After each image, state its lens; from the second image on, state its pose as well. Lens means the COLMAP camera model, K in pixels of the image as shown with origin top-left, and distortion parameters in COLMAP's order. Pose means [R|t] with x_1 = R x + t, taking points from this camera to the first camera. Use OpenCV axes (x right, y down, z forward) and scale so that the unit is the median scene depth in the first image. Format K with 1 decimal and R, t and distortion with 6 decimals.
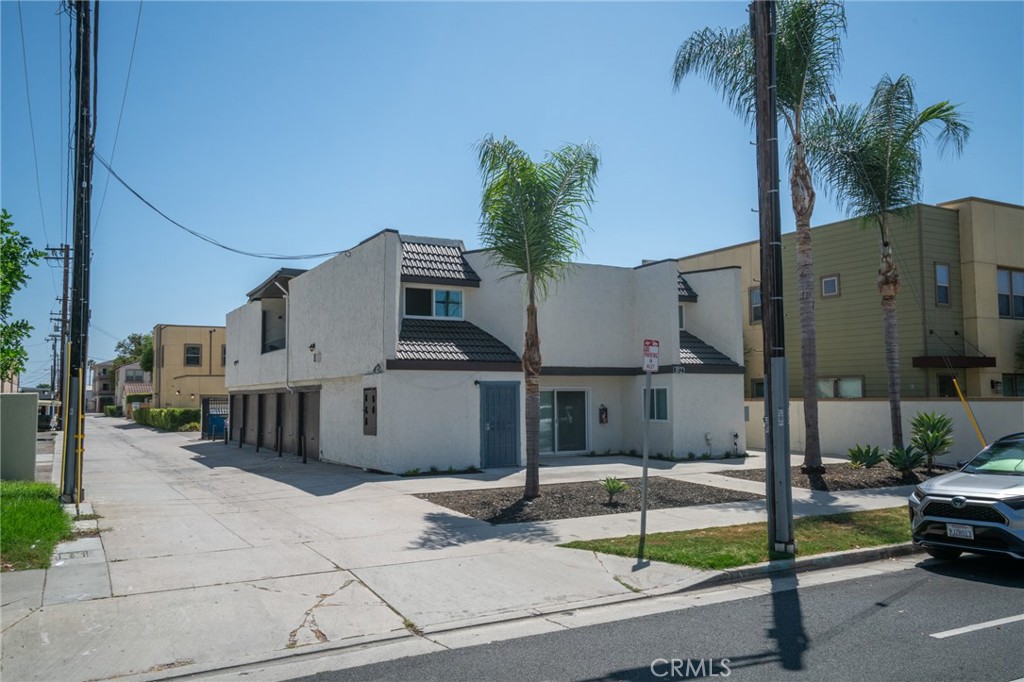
lens RADIAL K [[796.7, 0, 507.6], [0, 796.7, 344.0], [0, 0, 1]] dist [0.015547, 0.006751]
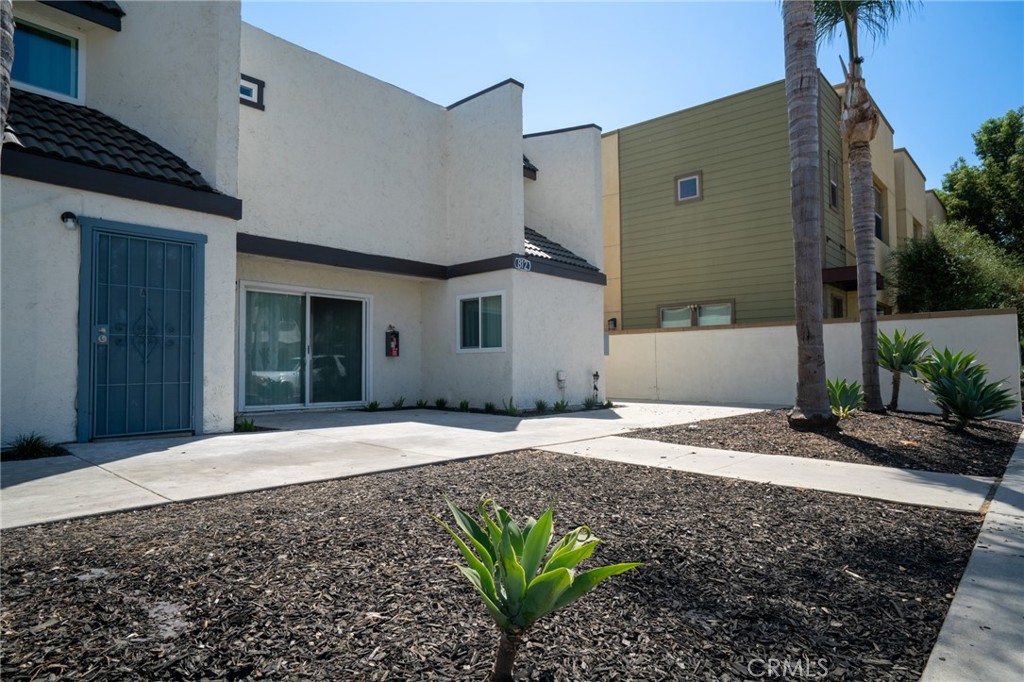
lens RADIAL K [[604.4, 0, 505.2], [0, 604.4, 339.0], [0, 0, 1]] dist [-0.005498, 0.001221]
pose [[0.948379, 0.020128, 0.316501, 0.058315], [-0.023065, 0.999719, 0.005535, 0.084611], [-0.316300, -0.012549, 0.948576, 0.558161]]
